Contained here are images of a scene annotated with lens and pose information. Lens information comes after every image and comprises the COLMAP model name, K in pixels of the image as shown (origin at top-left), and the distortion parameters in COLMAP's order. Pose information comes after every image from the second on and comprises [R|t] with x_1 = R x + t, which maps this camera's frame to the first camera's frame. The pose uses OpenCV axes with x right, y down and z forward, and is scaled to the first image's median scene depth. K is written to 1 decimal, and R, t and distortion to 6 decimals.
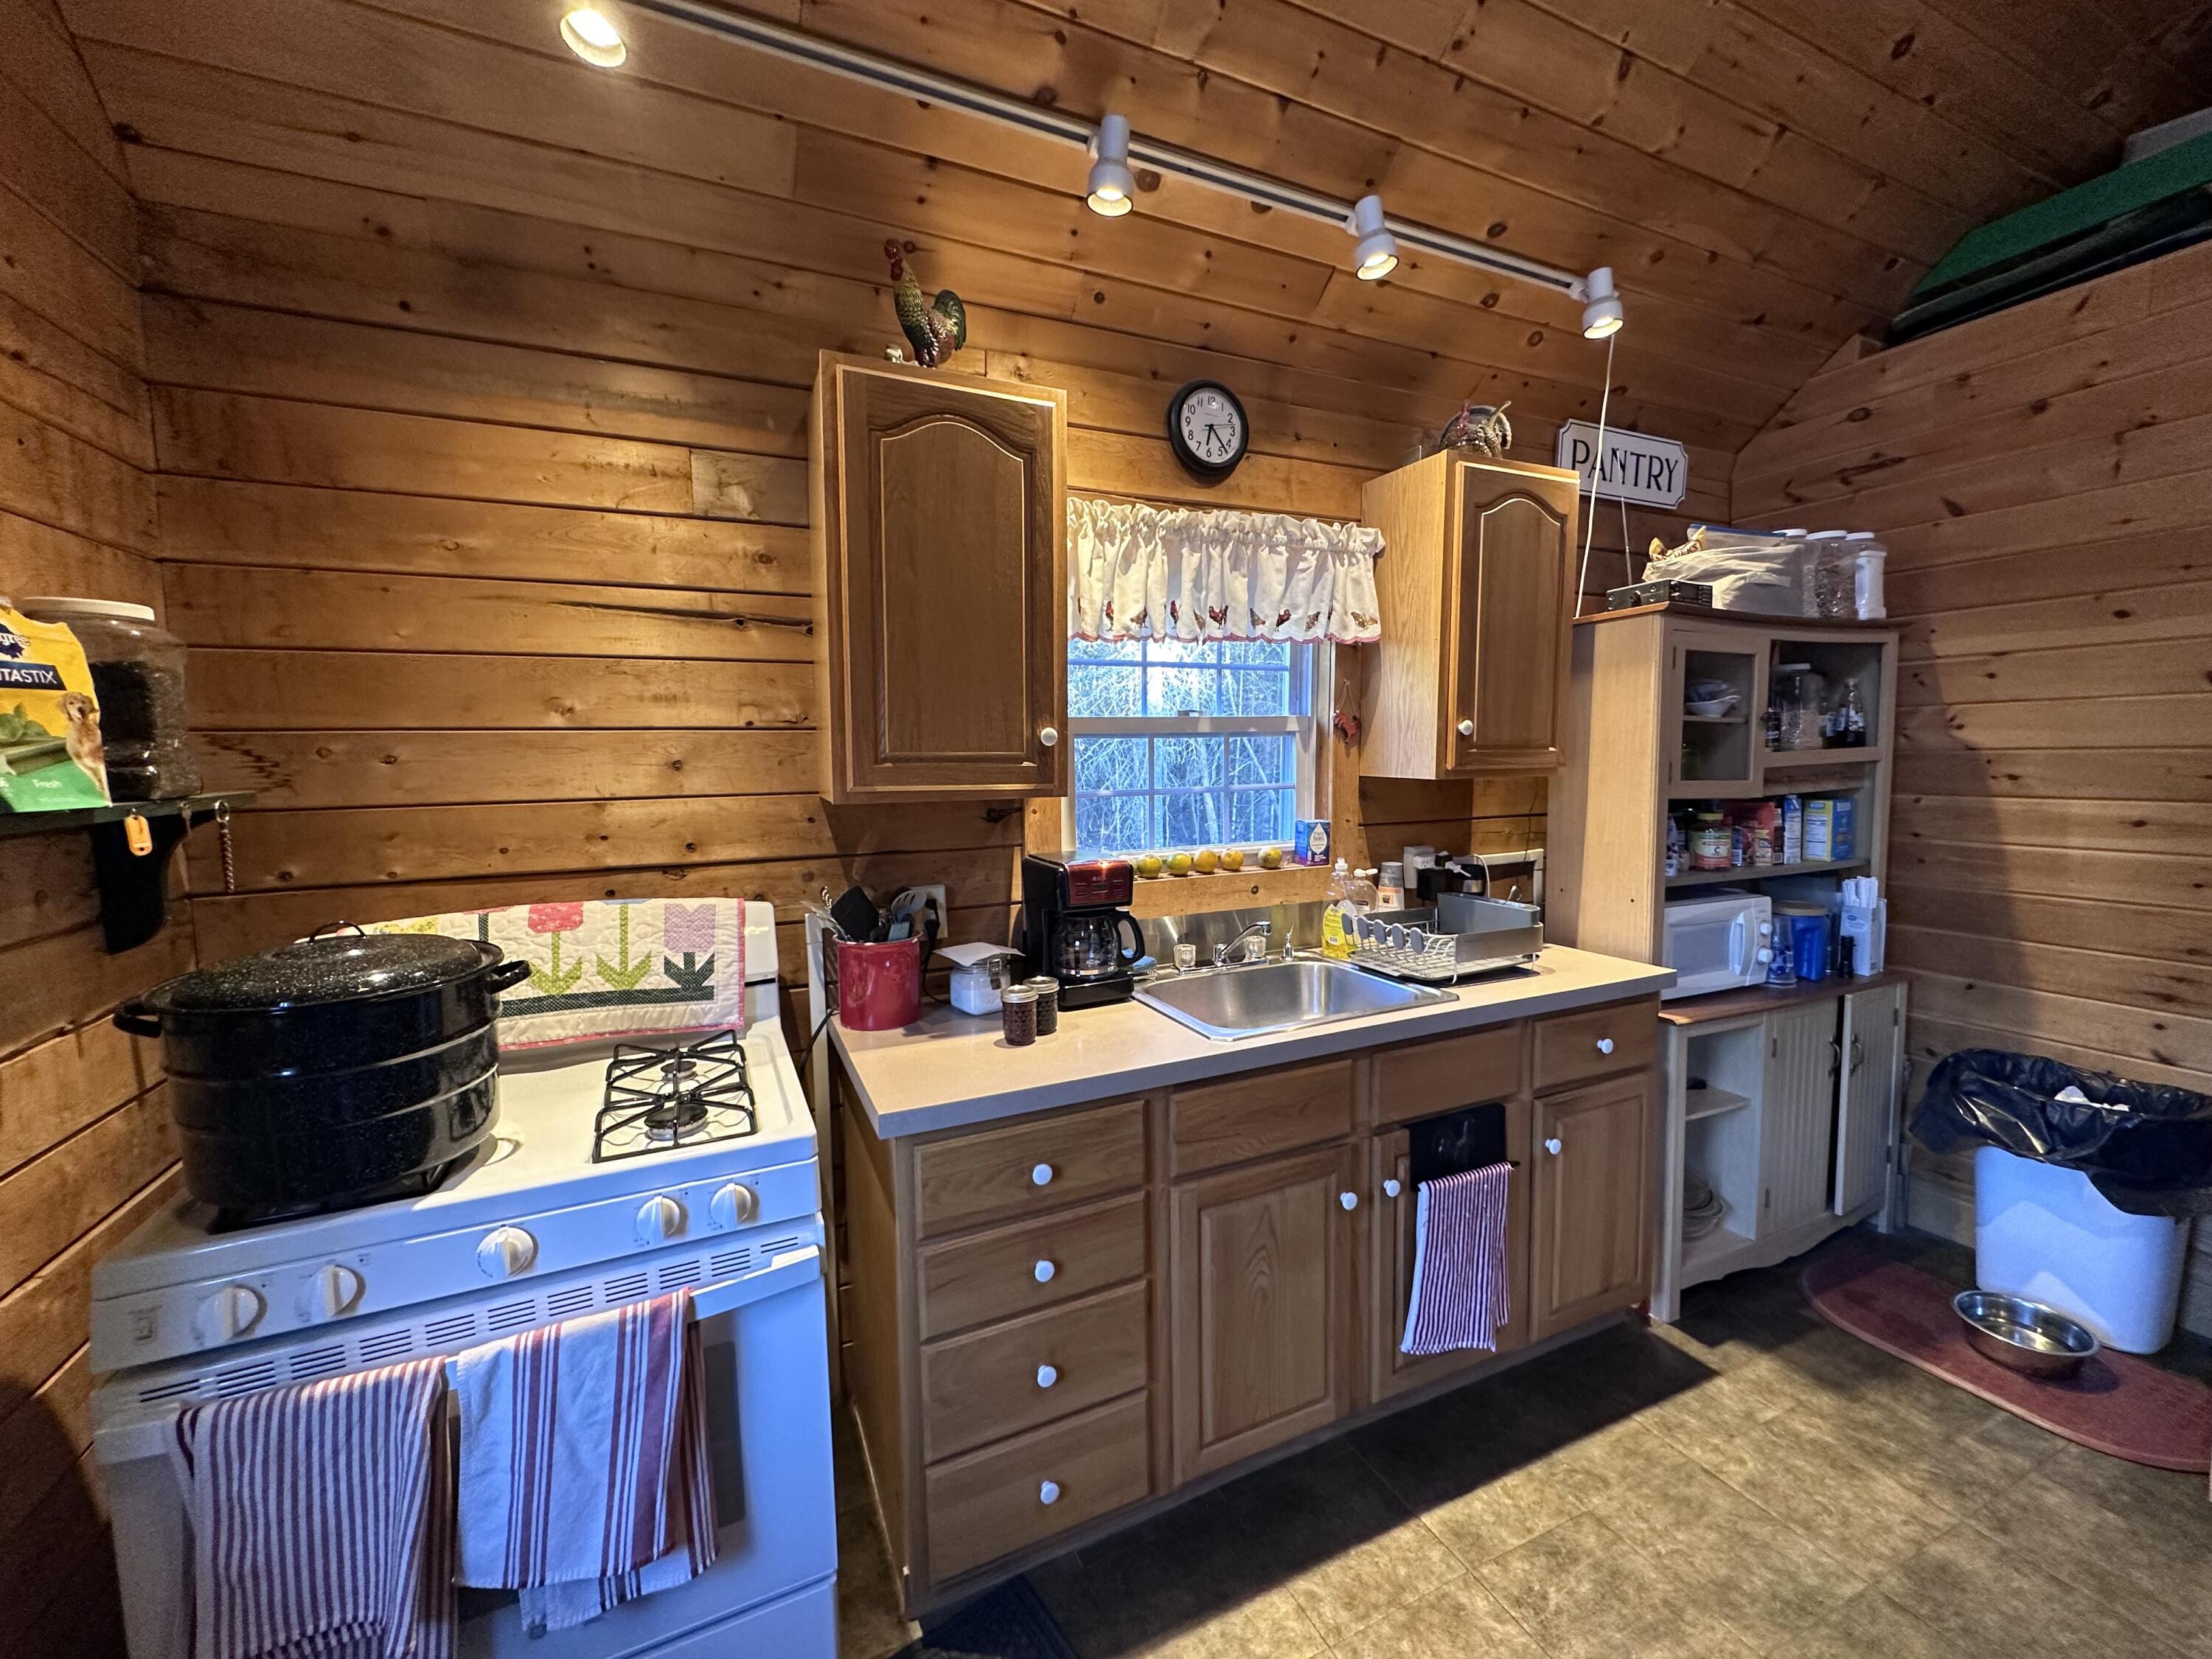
lens RADIAL K [[878.1, 0, 1102.6], [0, 878.1, 833.2], [0, 0, 1]] dist [-0.000572, 0.000368]
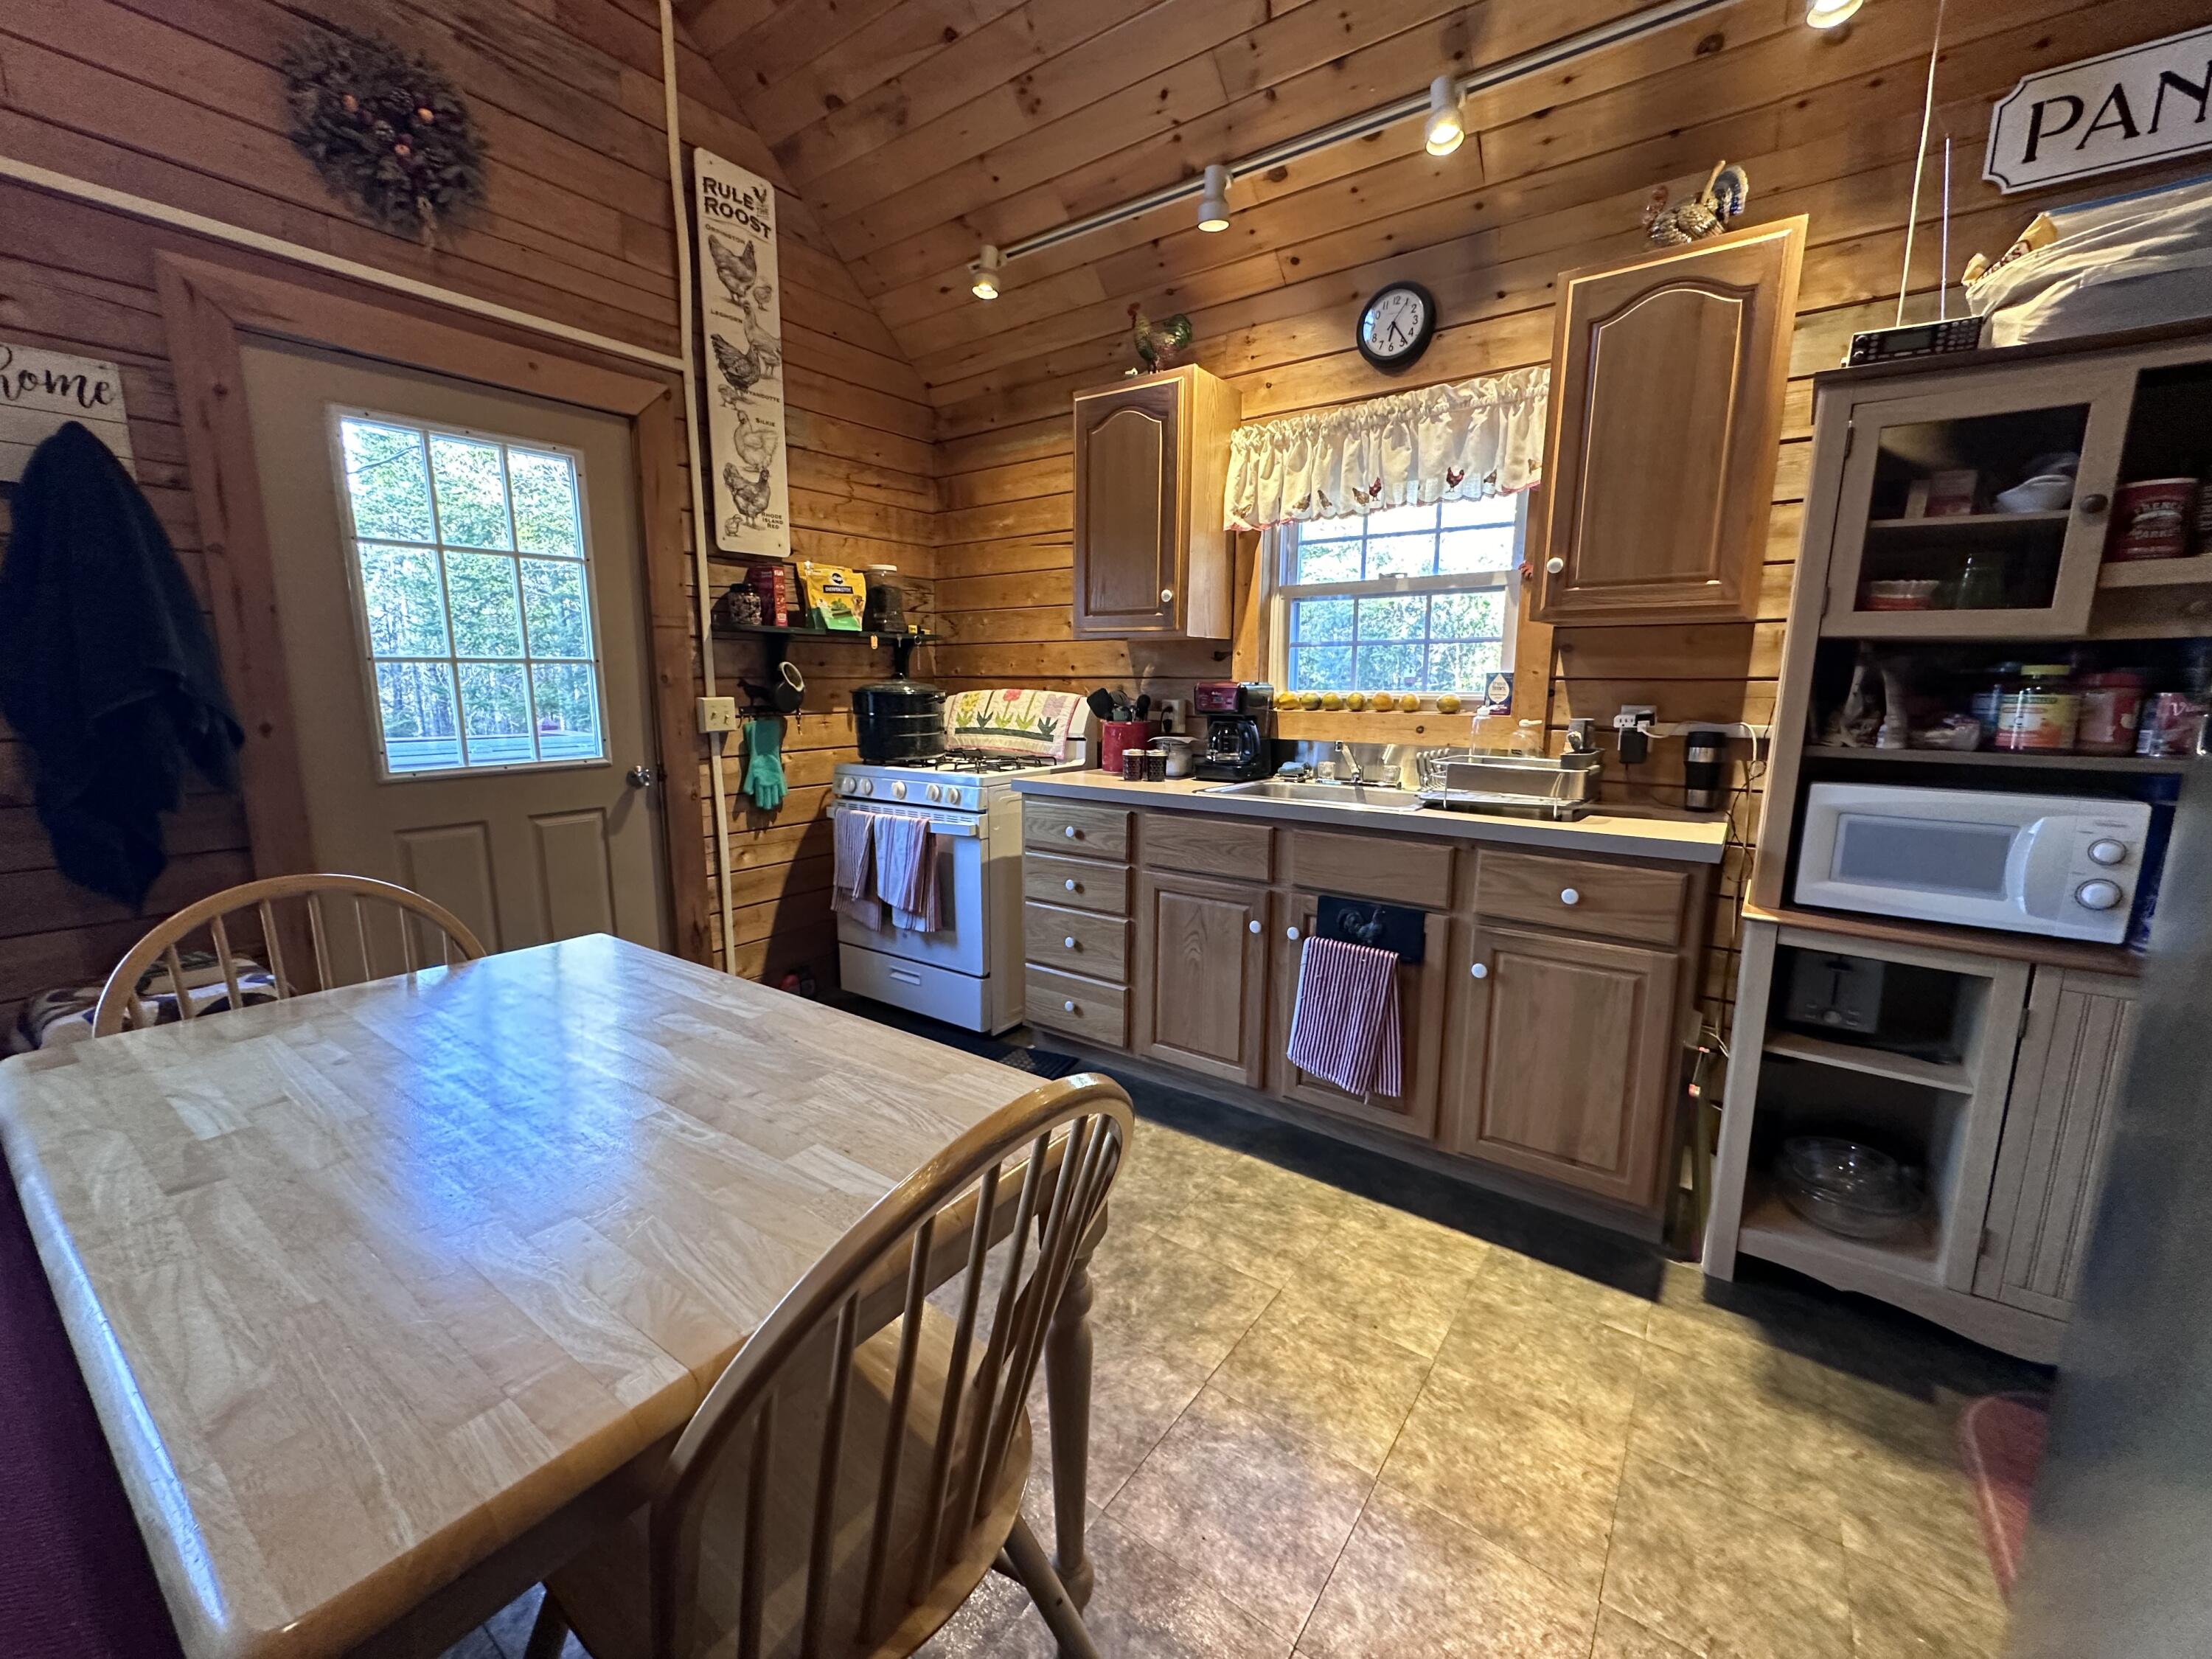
lens RADIAL K [[878.1, 0, 1102.1], [0, 878.1, 829.2], [0, 0, 1]] dist [-0.000572, 0.000368]
pose [[0.492558, 0.162335, -0.855005, 1.173782], [-0.092613, 0.986647, 0.133976, 0.094212], [0.865338, 0.013194, 0.501015, 0.091518]]
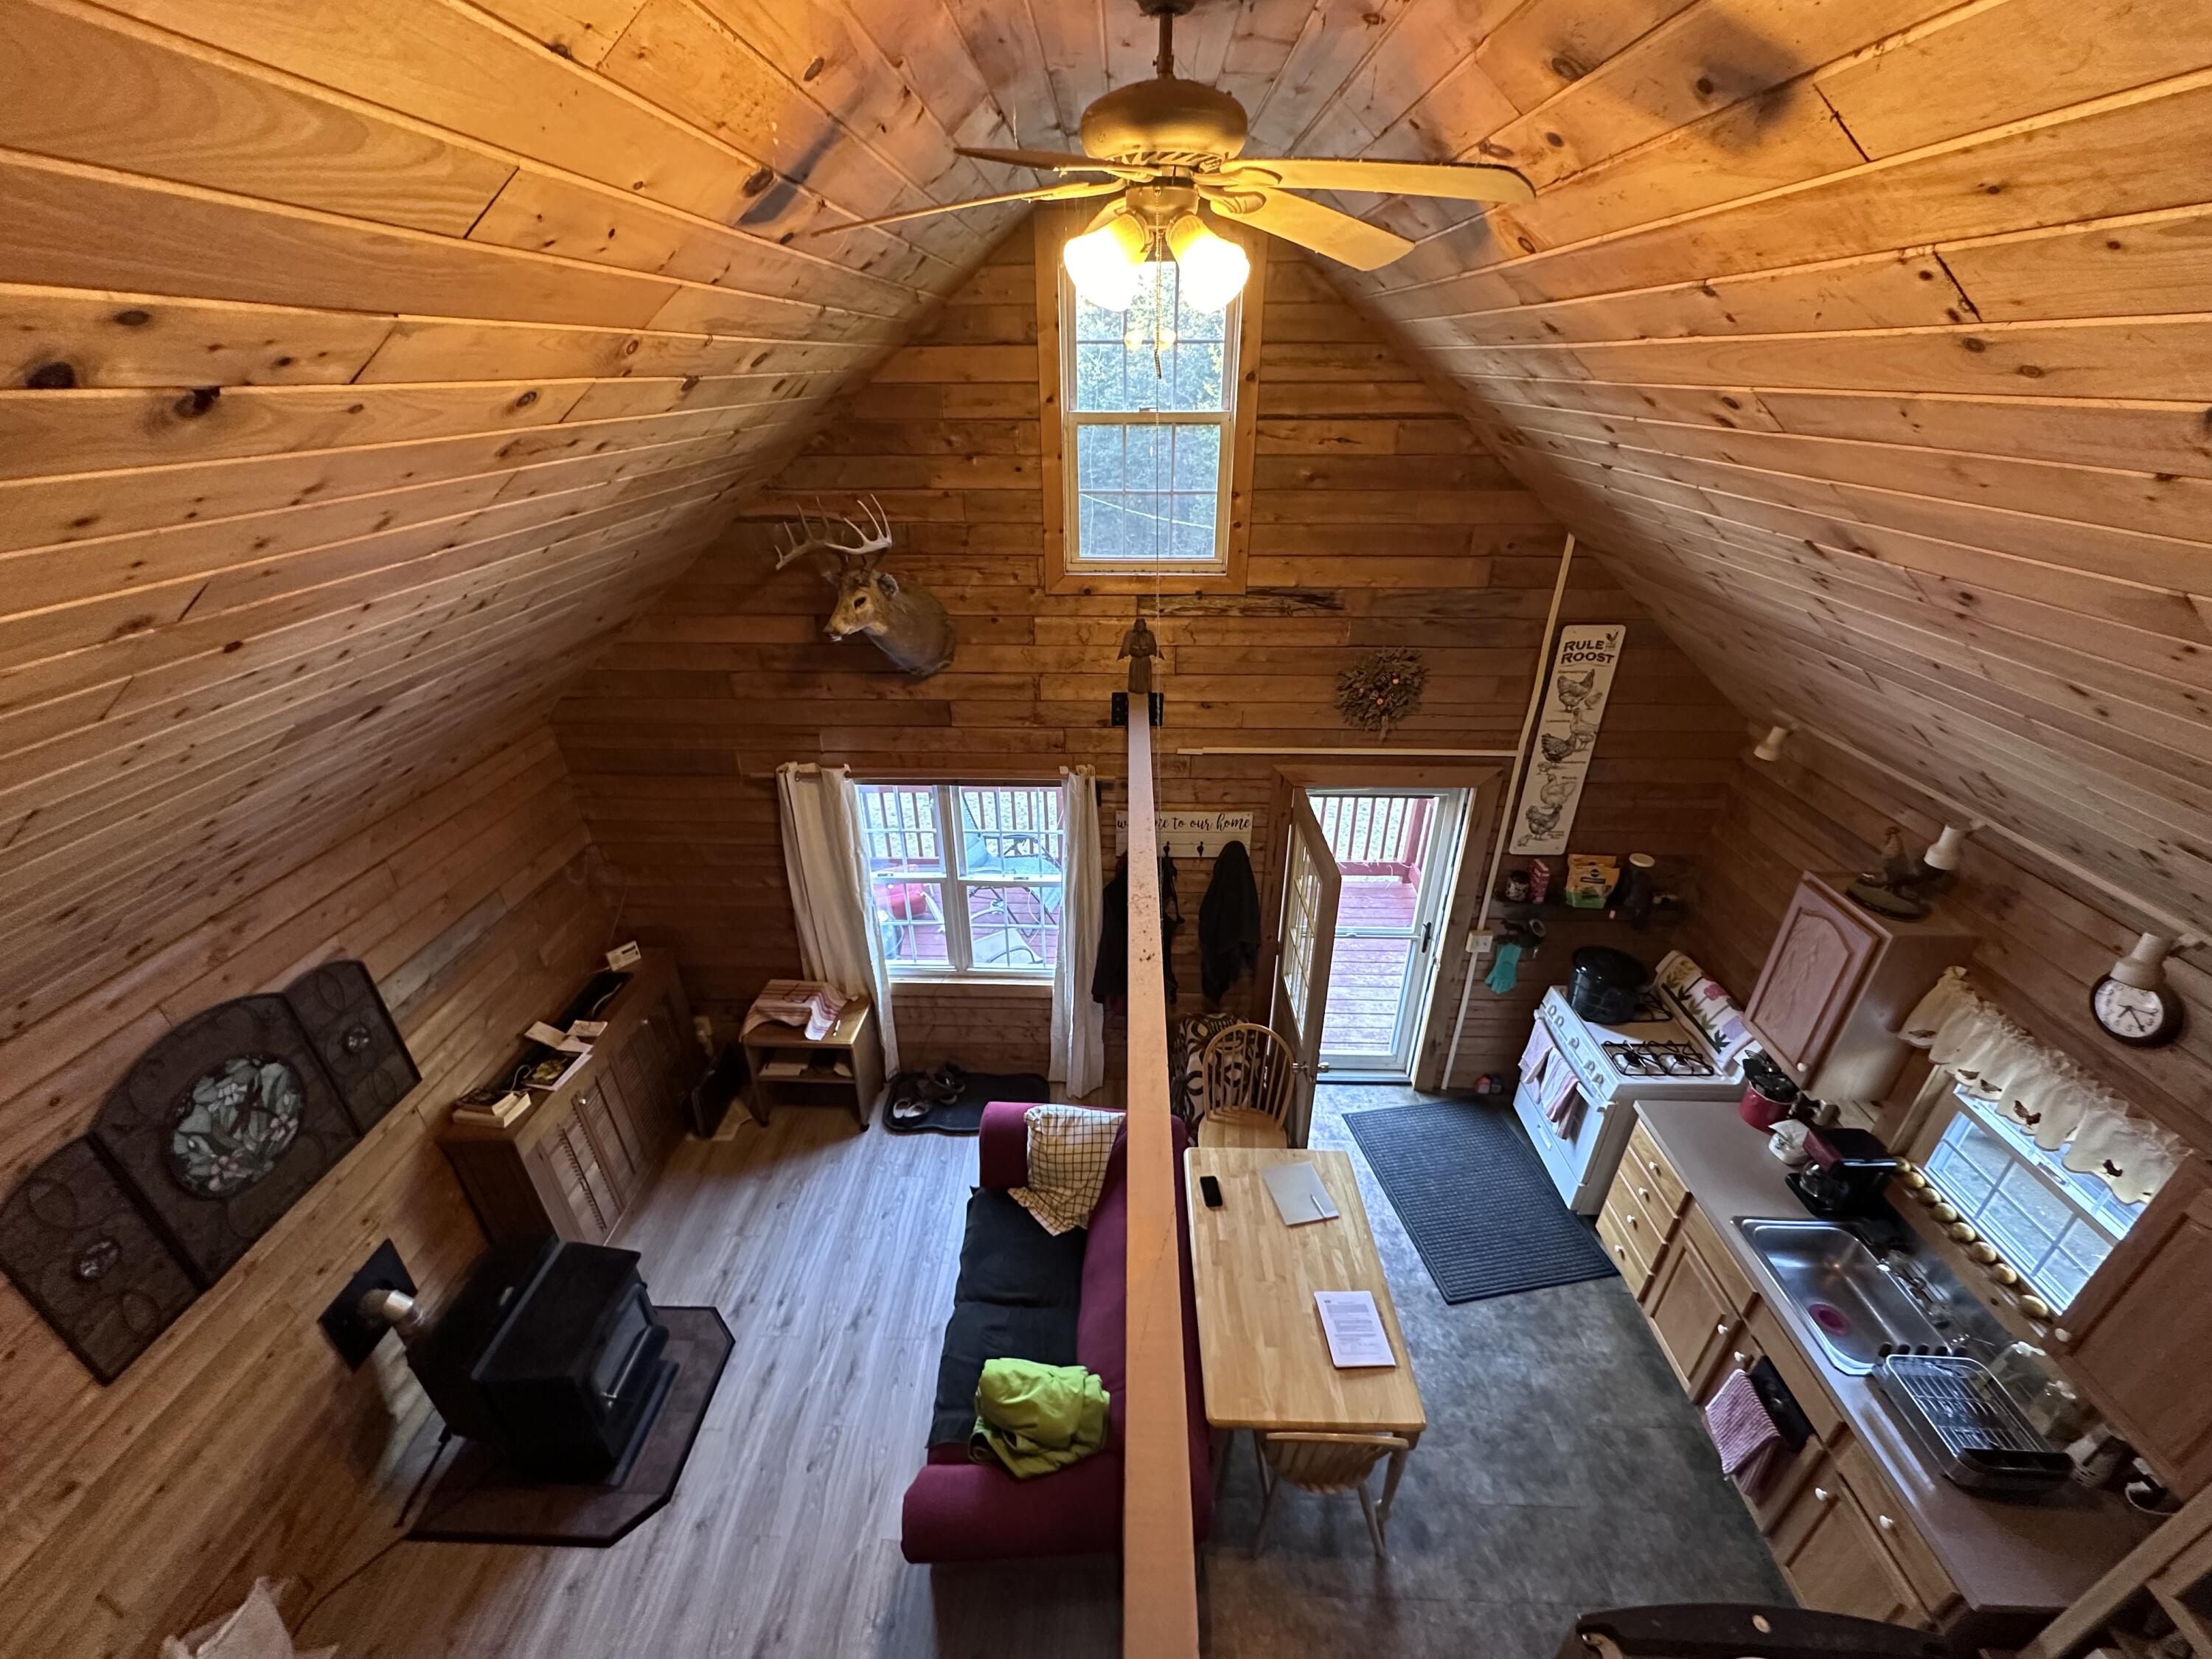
lens RADIAL K [[878.1, 0, 1112.3], [0, 878.1, 834.1], [0, 0, 1]] dist [-0.000572, 0.000368]
pose [[-0.439321, 0.434050, -0.786510, 1.765106], [-0.076928, 0.854131, 0.514337, -1.317266], [0.895030, 0.286463, -0.341847, 0.111658]]
